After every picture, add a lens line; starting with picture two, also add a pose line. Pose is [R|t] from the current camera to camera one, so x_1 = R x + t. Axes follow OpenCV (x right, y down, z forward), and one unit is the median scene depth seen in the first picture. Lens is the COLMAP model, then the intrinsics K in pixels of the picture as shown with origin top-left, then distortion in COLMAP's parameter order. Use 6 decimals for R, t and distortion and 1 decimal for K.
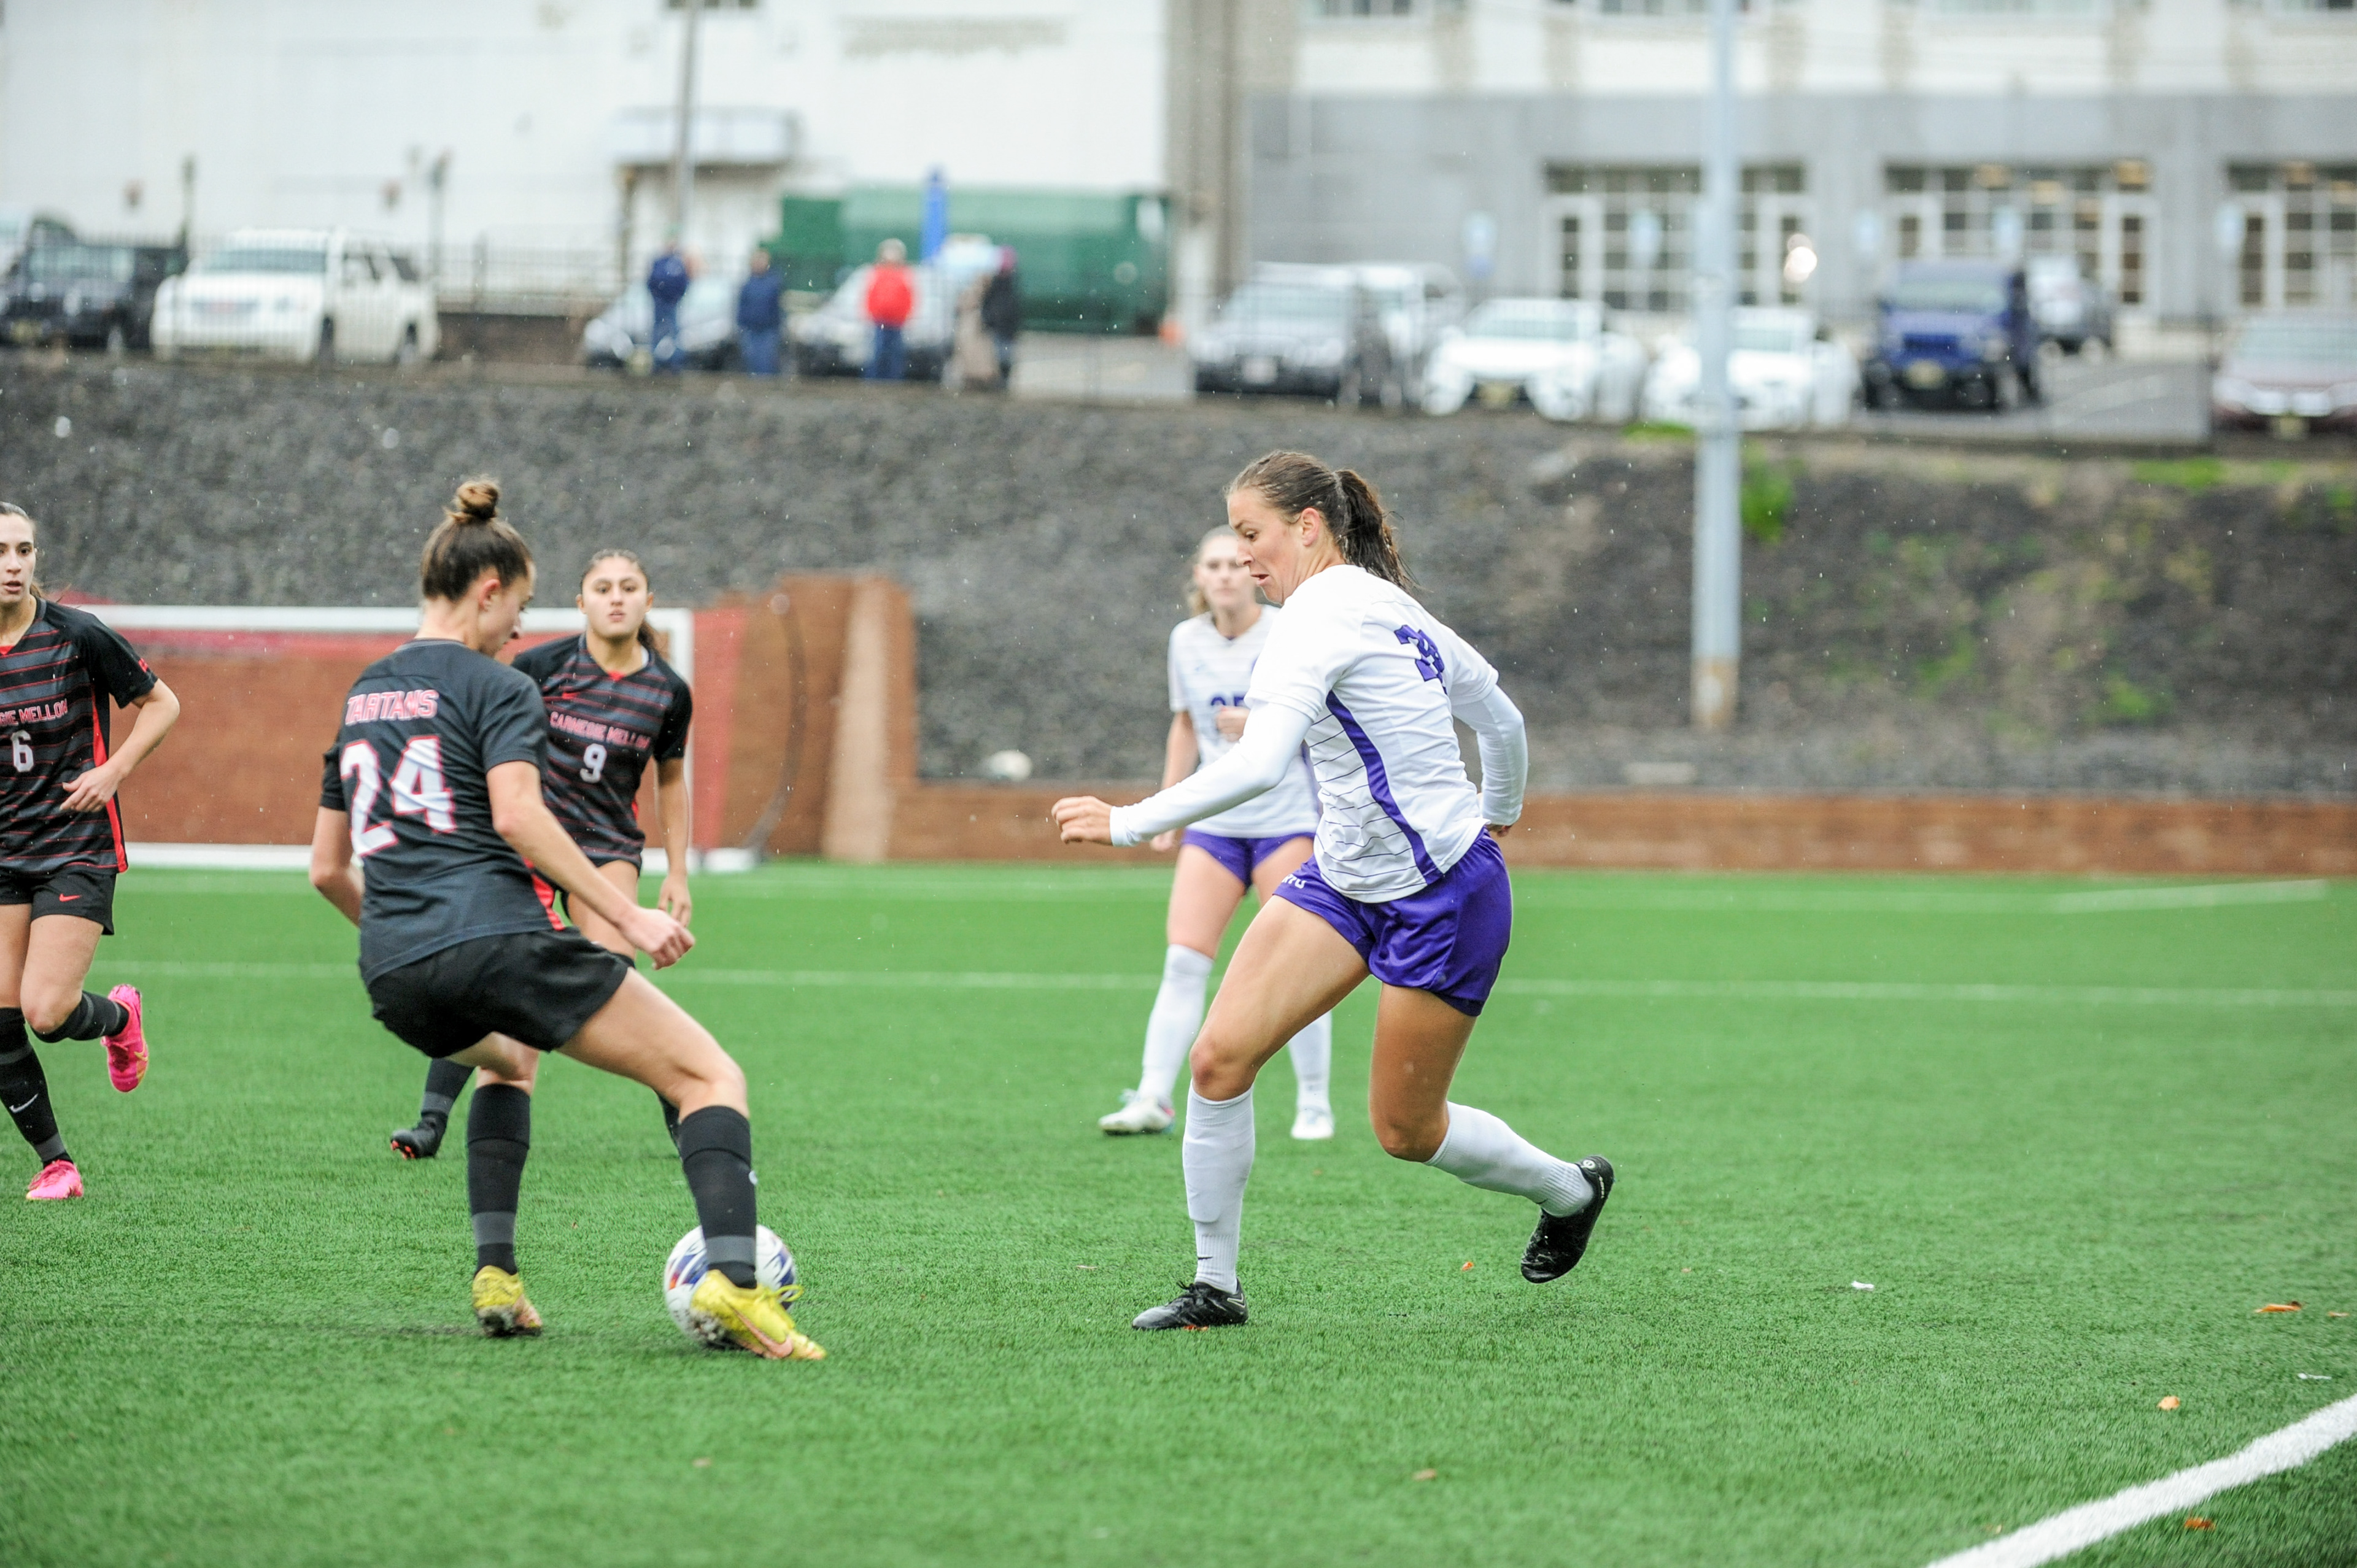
lens RADIAL K [[10873.0, 0, 1178.5], [0, 10873.0, 784.0], [0, 0, 1]] dist [0.083135, 0.200913]
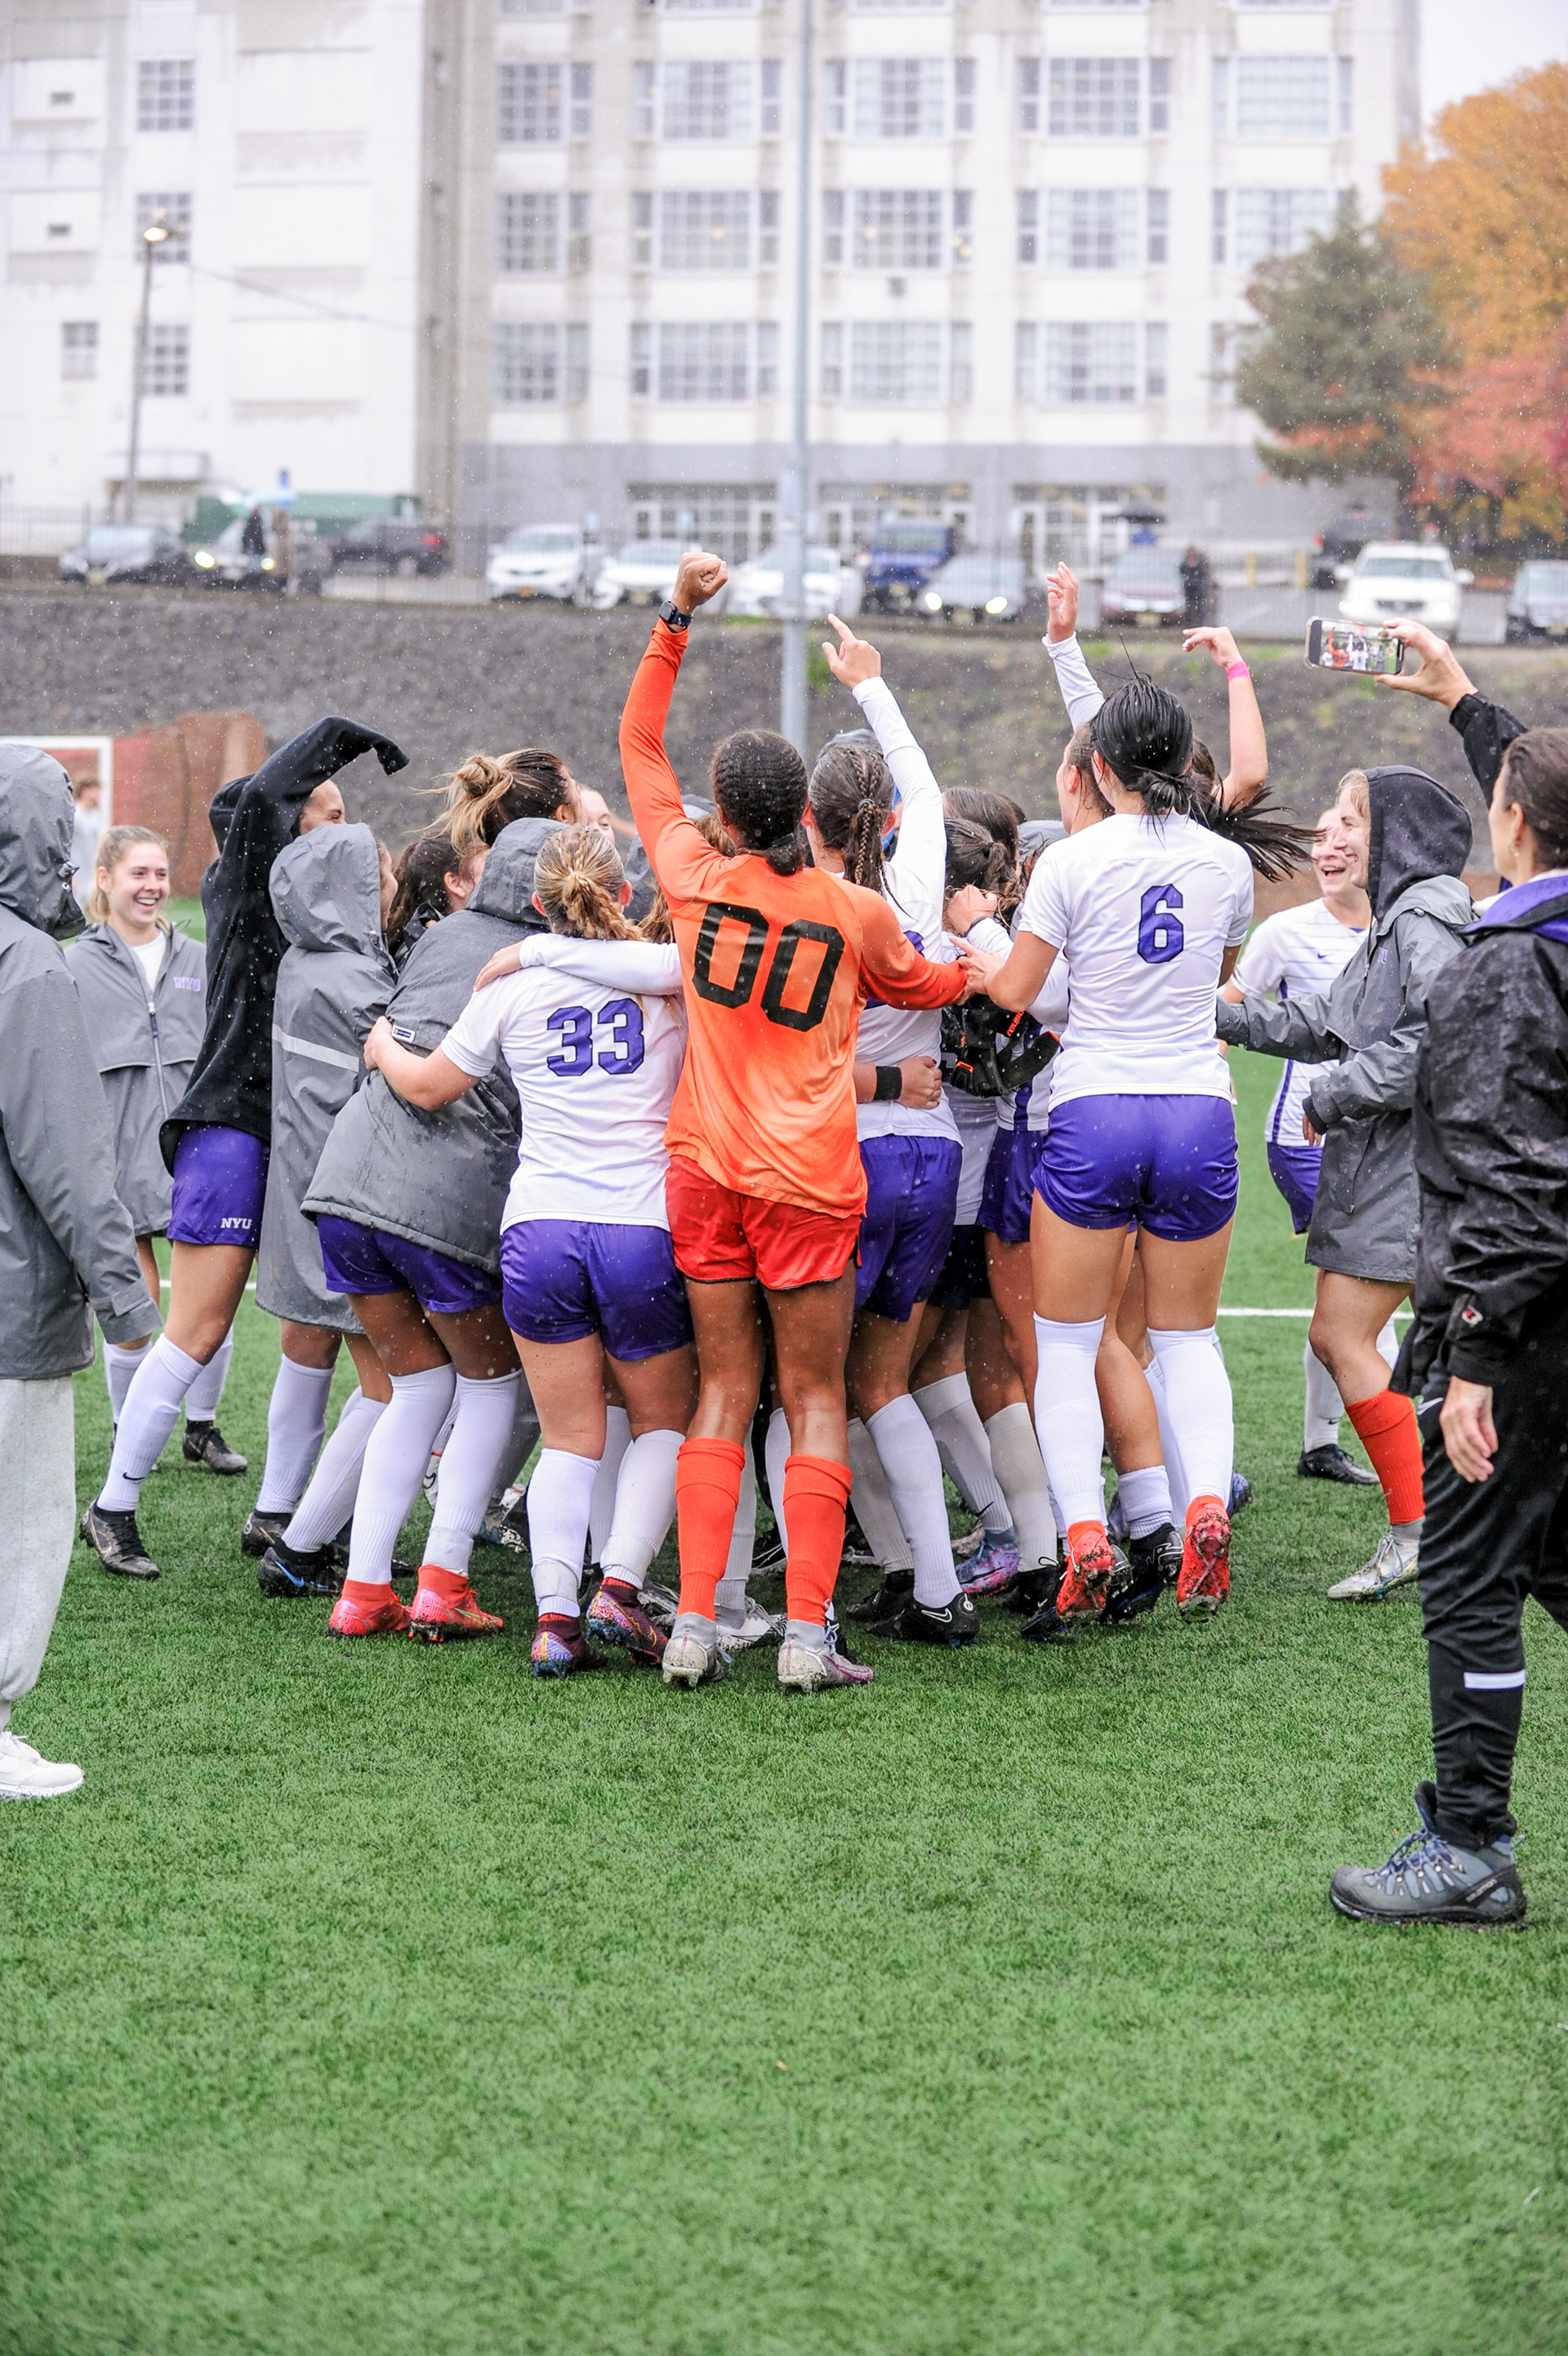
lens RADIAL K [[5266.1, 0, 784.0], [0, 5266.1, 1178.0], [0, 0, 1]] dist [-0.299021, -0.072761]
pose [[0.997426, -0.002057, 0.071669, -0.003964], [-0.002876, 0.997636, 0.068660, -0.004025], [-0.071640, -0.068690, 0.995062, 0.217986]]
